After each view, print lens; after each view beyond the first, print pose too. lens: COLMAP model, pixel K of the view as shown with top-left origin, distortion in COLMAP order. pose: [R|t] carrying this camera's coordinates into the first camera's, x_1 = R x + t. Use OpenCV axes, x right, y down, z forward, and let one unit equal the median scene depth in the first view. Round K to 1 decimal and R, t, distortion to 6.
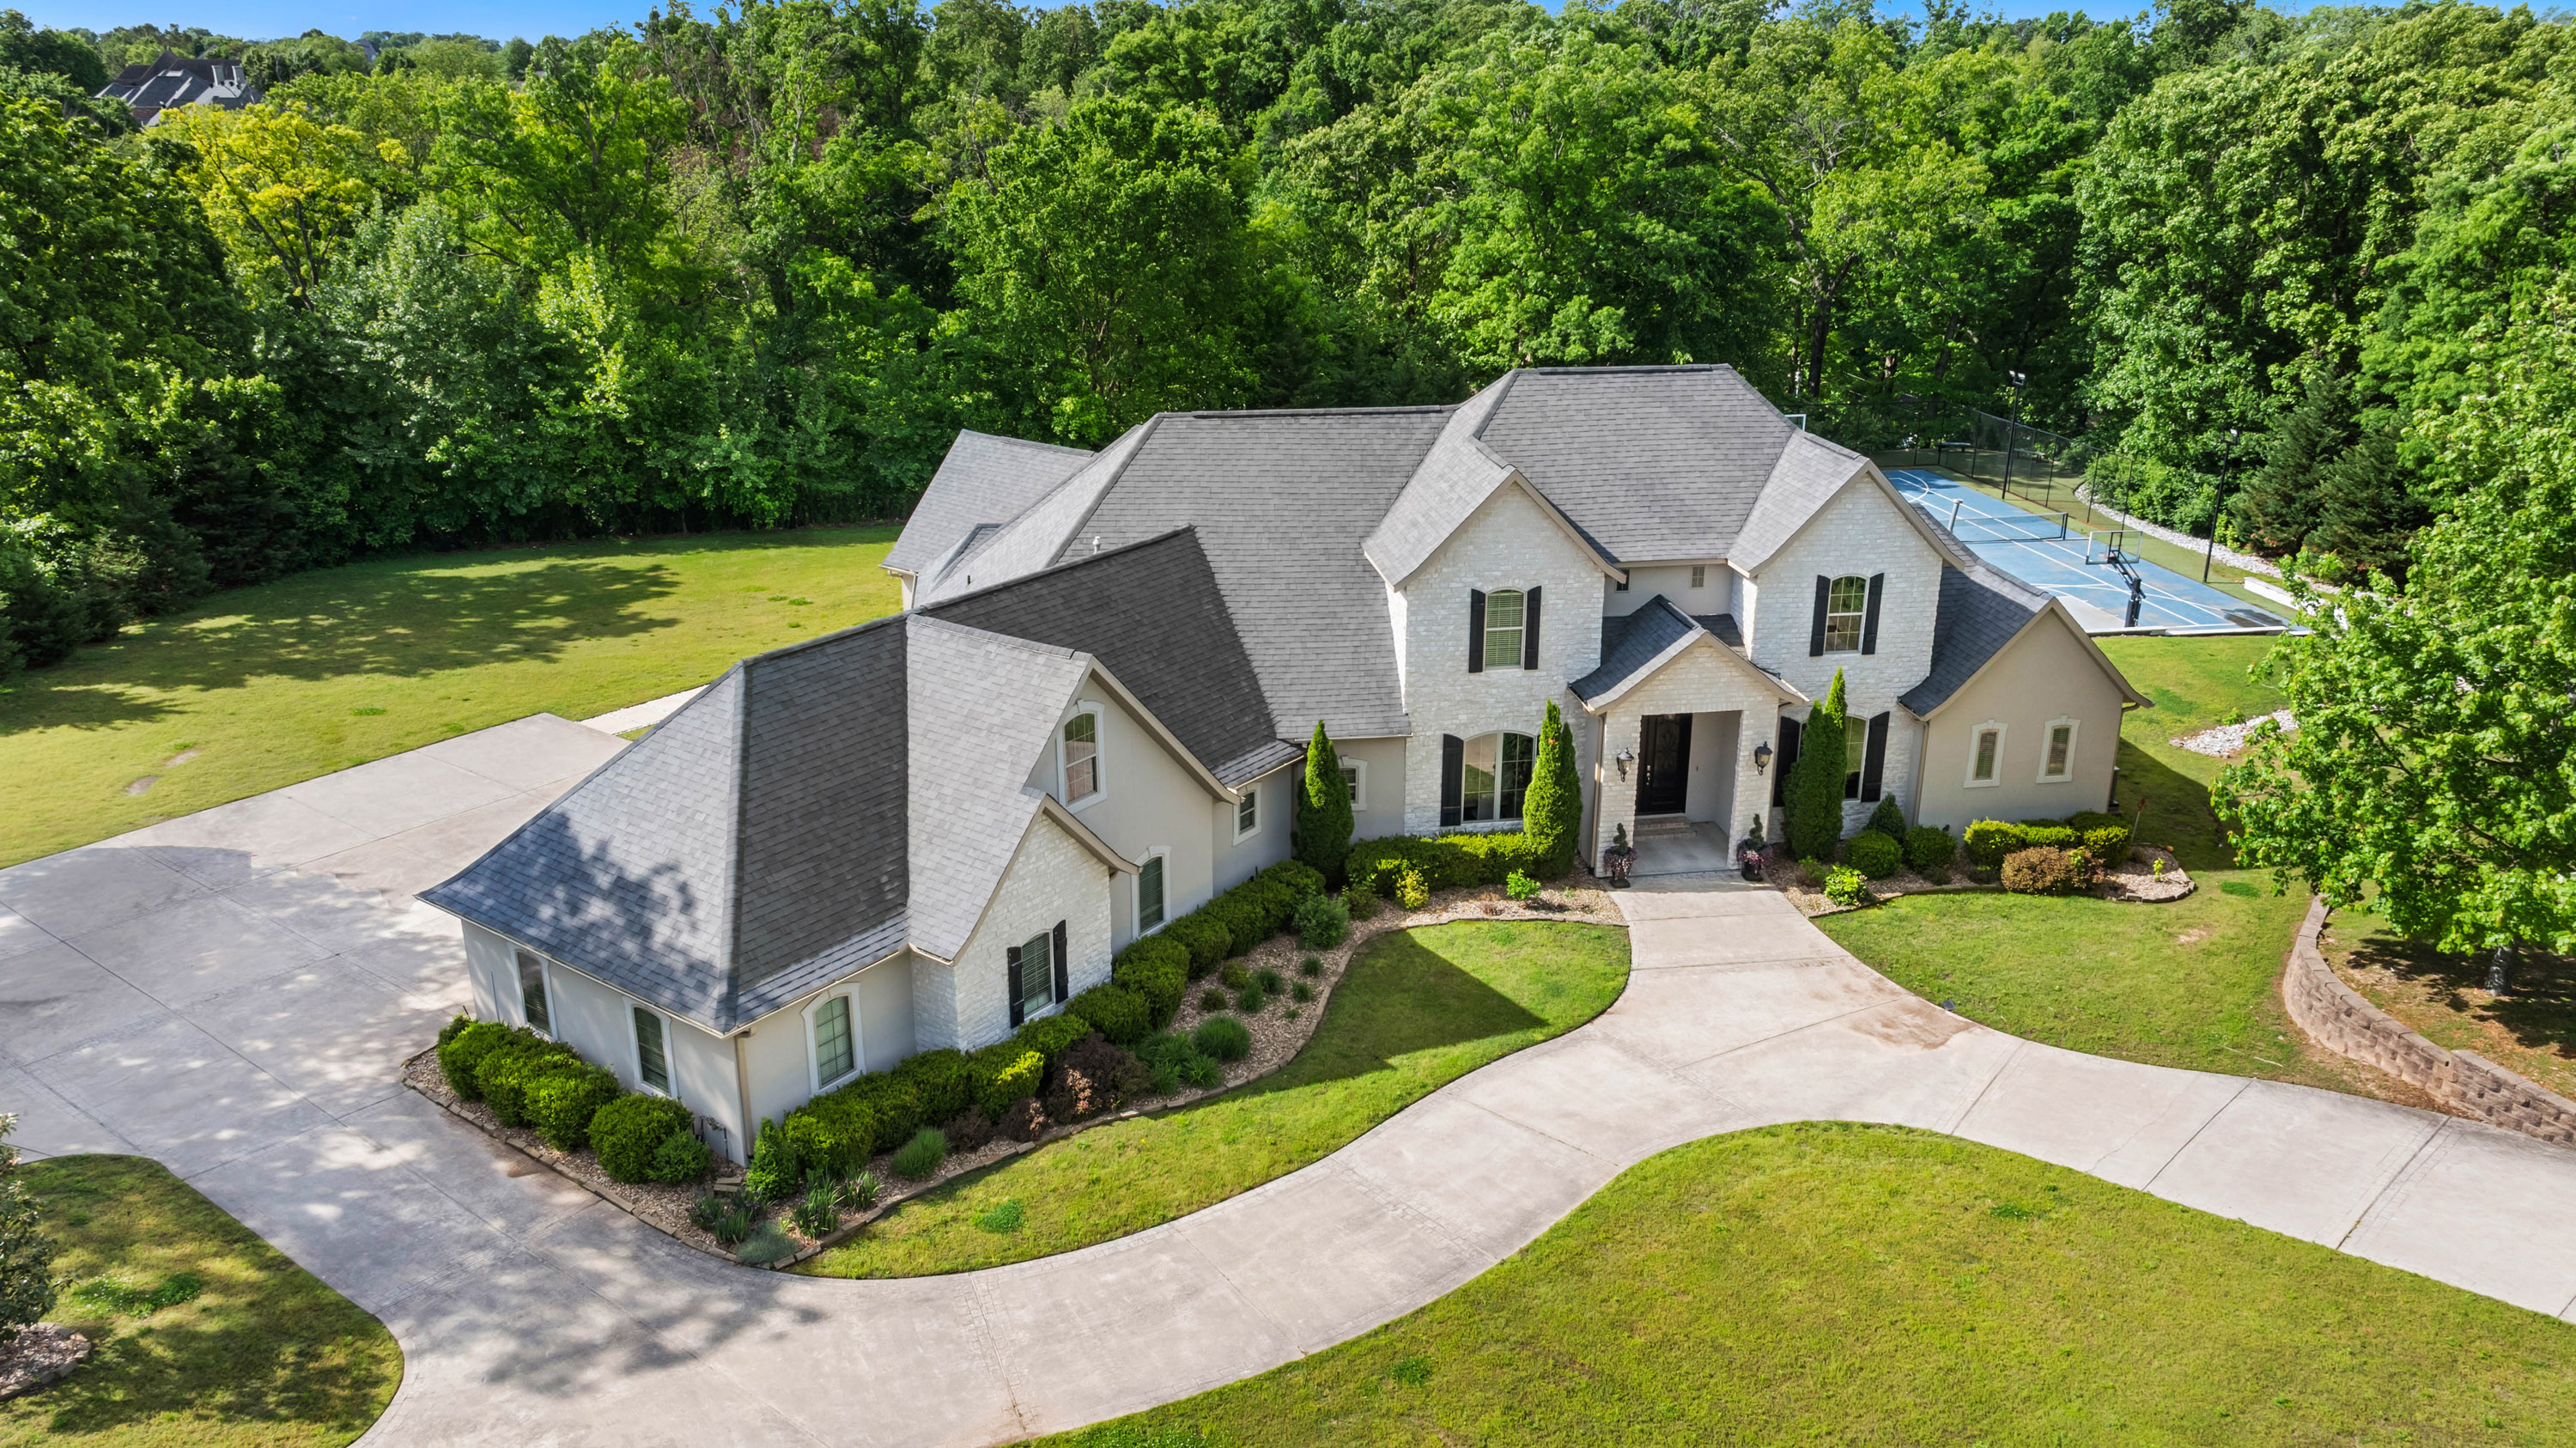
lens RADIAL K [[1810.9, 0, 1307.2], [0, 1810.9, 725.3], [0, 0, 1]] dist [-0.014199, -0.005506]
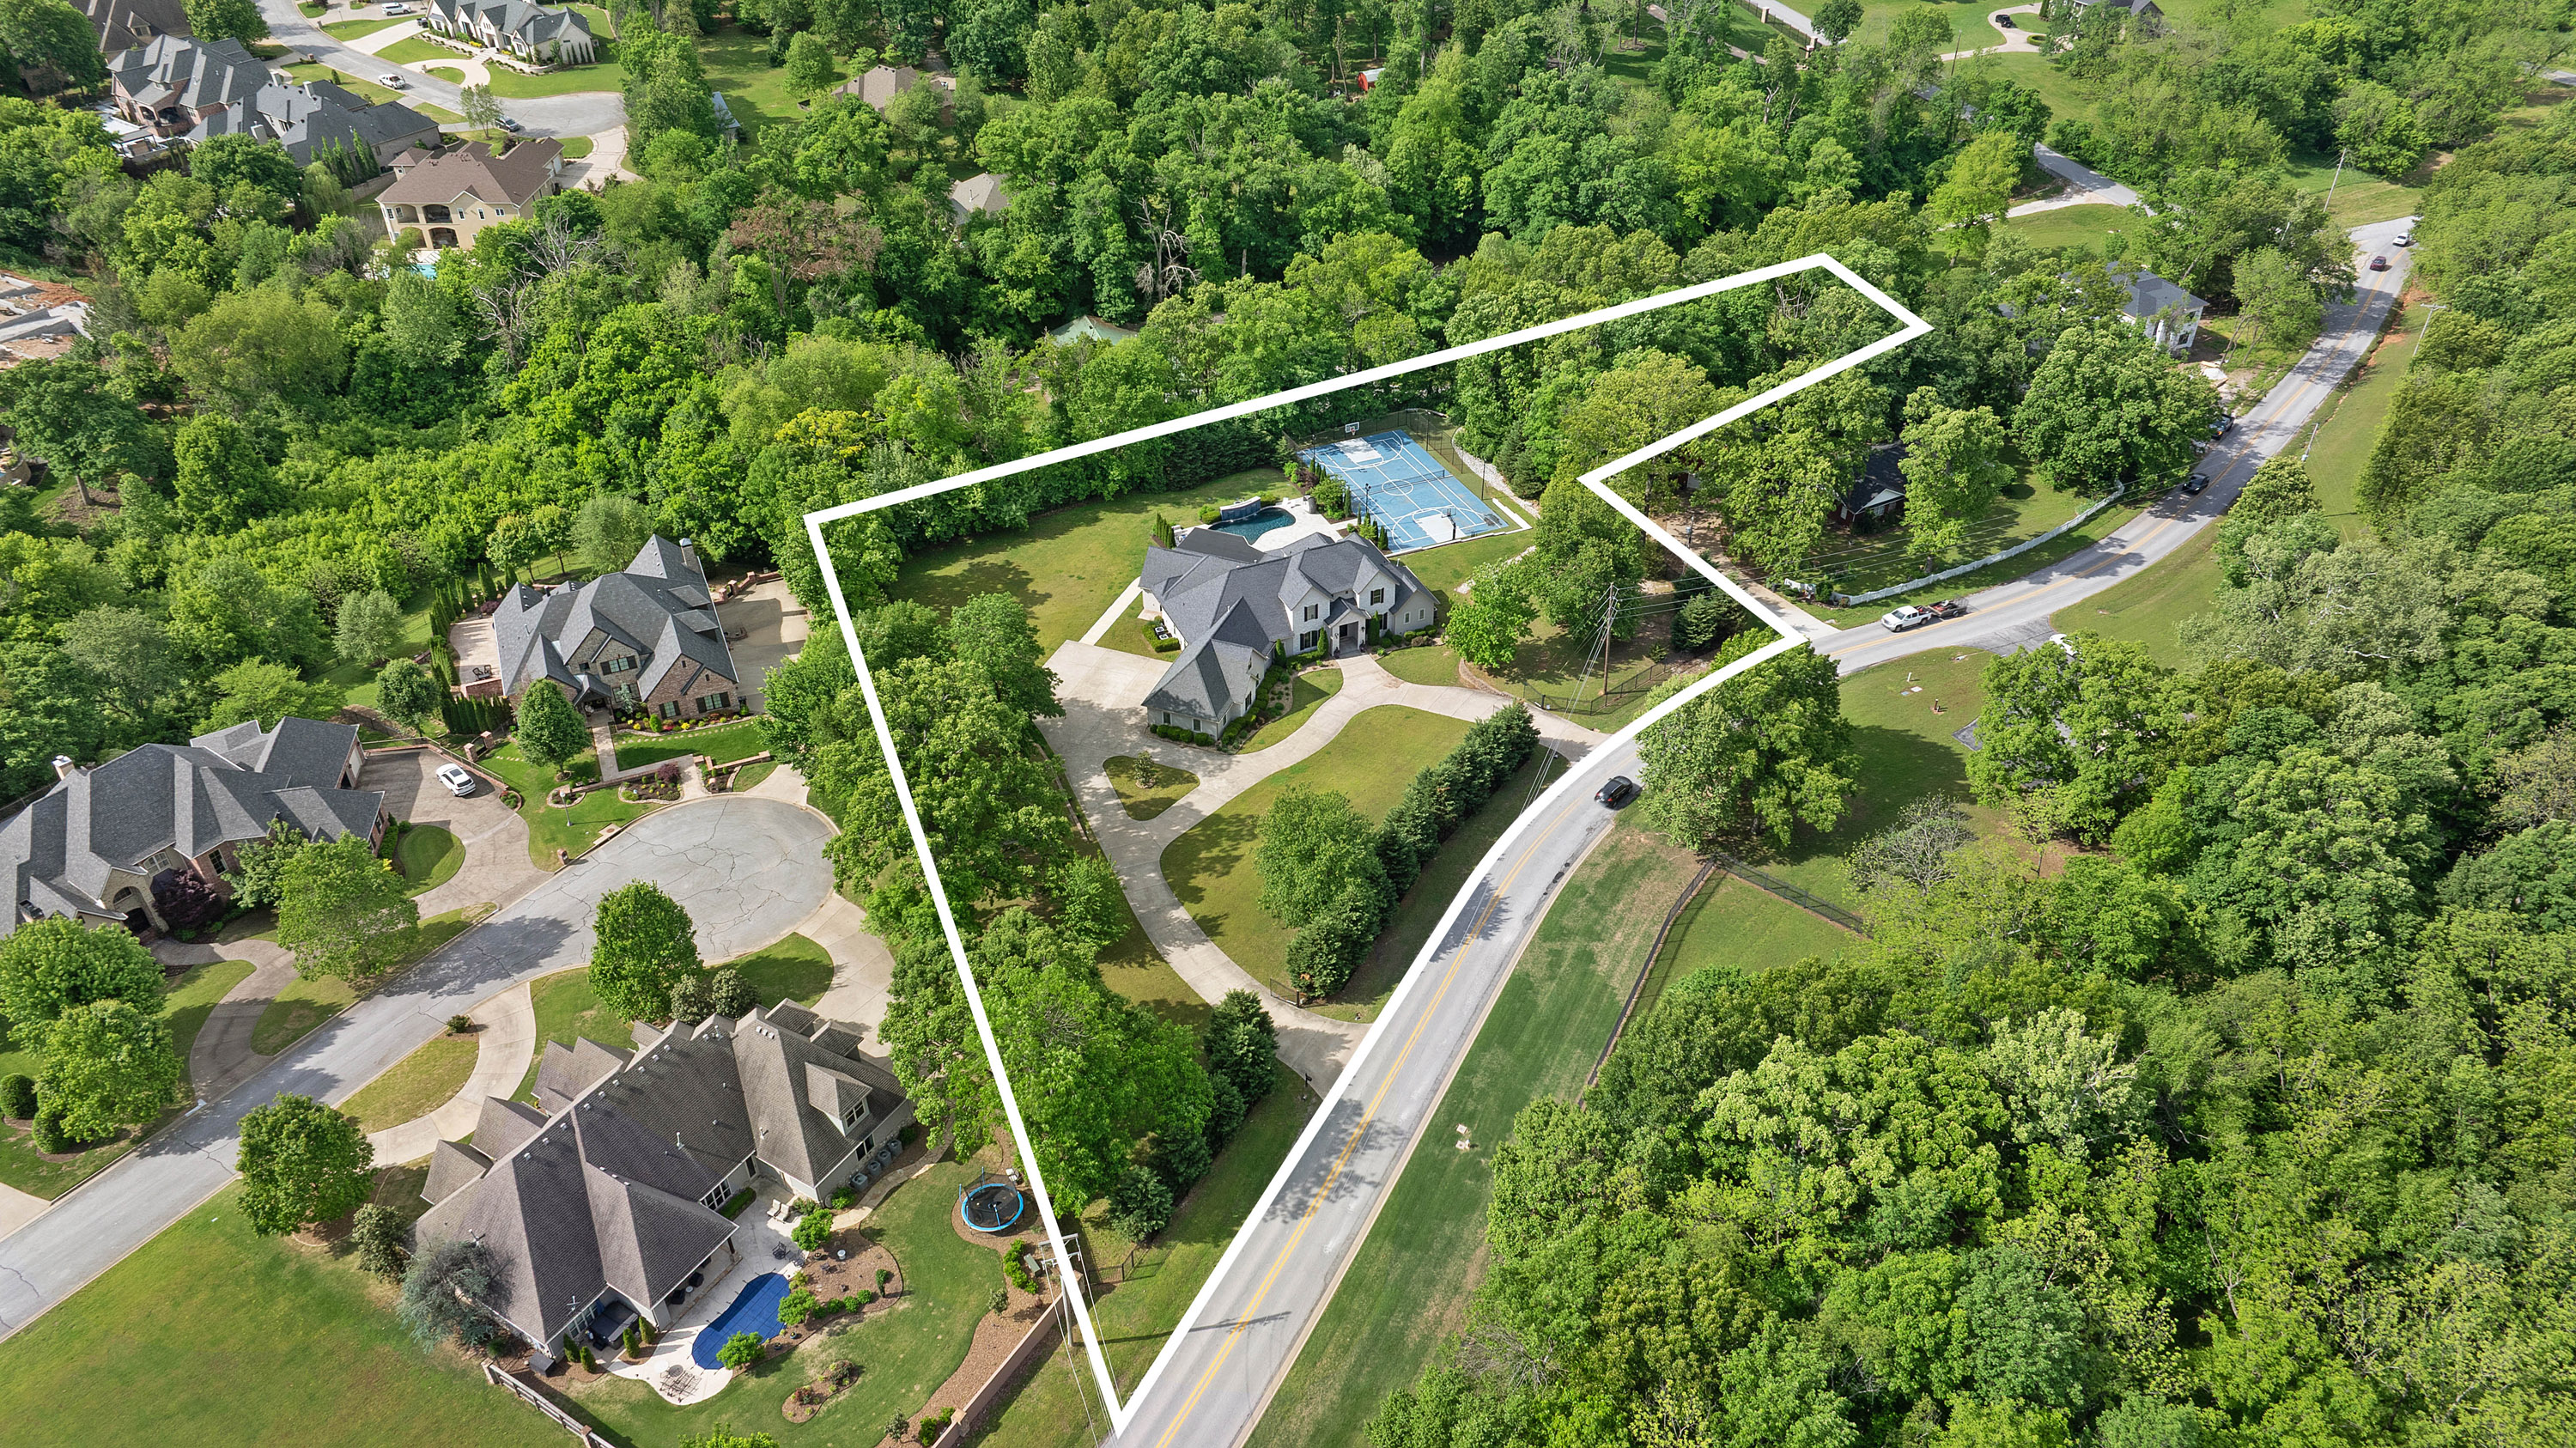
lens RADIAL K [[1810.9, 0, 1276.1], [0, 1810.9, 742.9], [0, 0, 1]] dist [-0.014199, -0.005506]
pose [[0.968897, -0.158905, 0.189707, -0.956783], [0.093174, 0.944434, 0.315219, -1.256028], [-0.229255, -0.287739, 0.929865, -3.599129]]
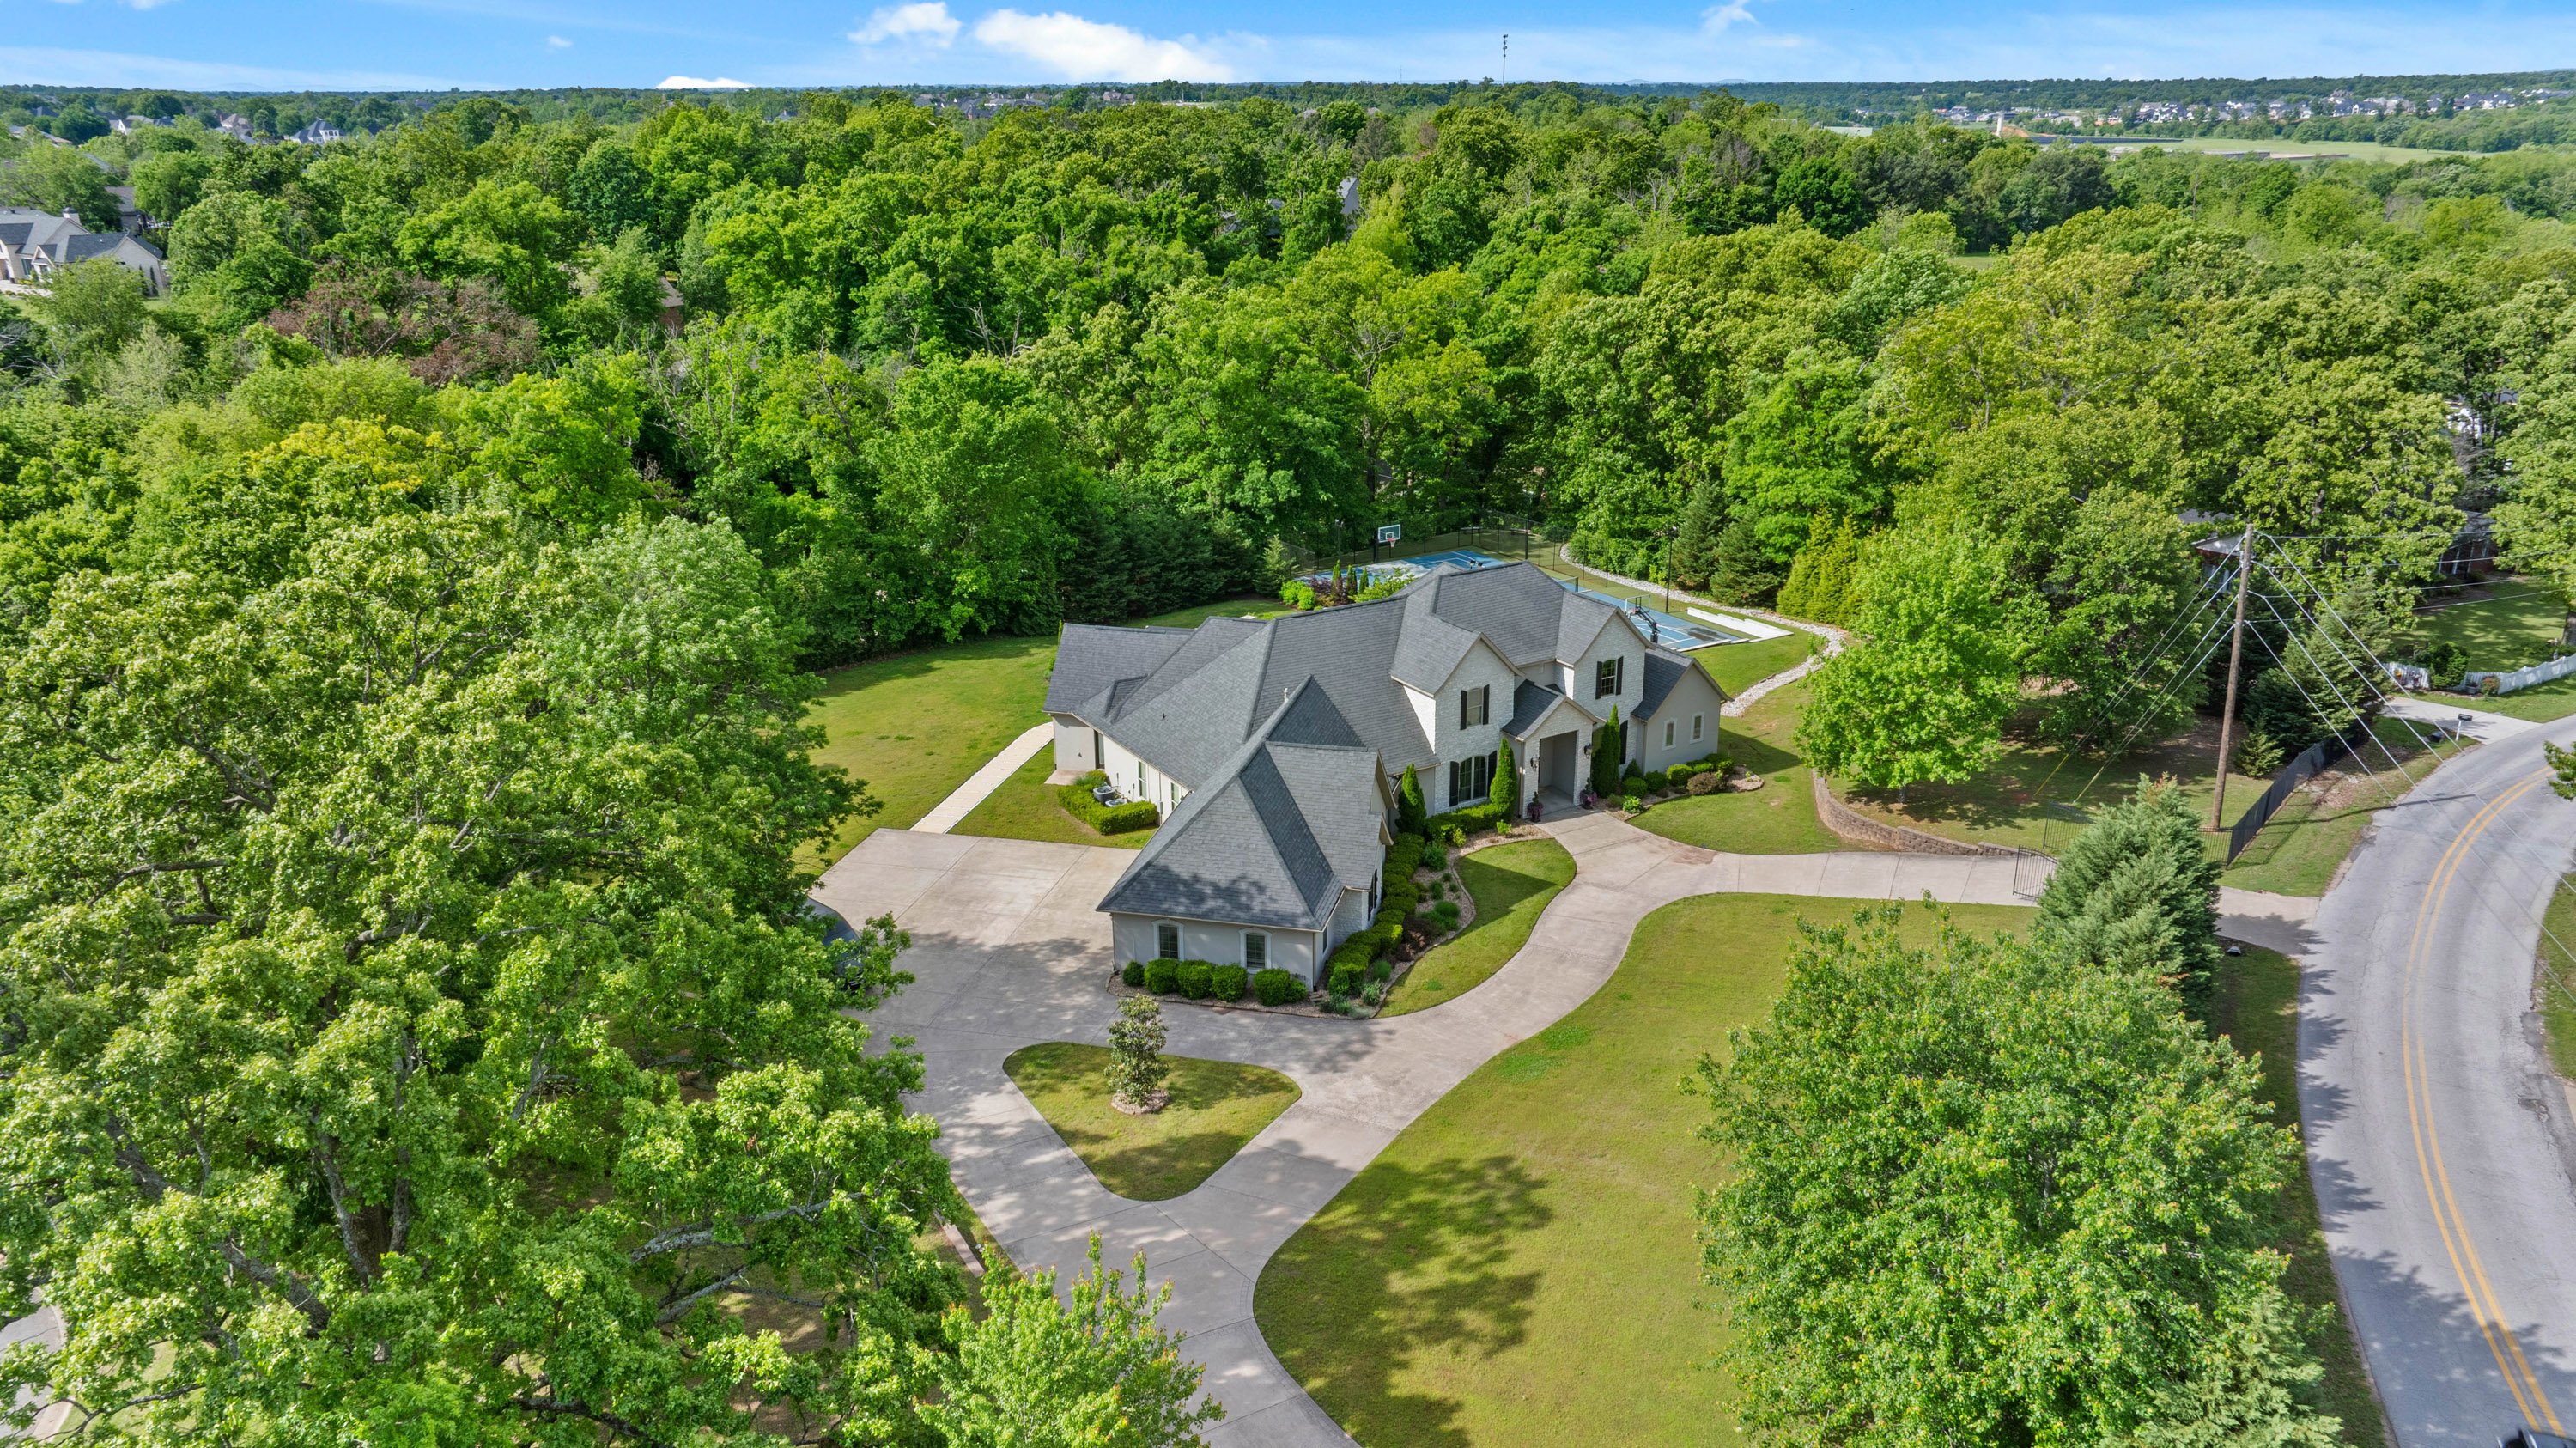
lens RADIAL K [[1810.9, 0, 1286.1], [0, 1810.9, 701.1], [0, 0, 1]] dist [-0.014199, -0.005506]
pose [[0.923979, -0.132150, 0.358886, -0.814195], [0.137953, 0.990393, 0.009514, -0.106659], [-0.356696, 0.040719, 0.933333, -0.837490]]
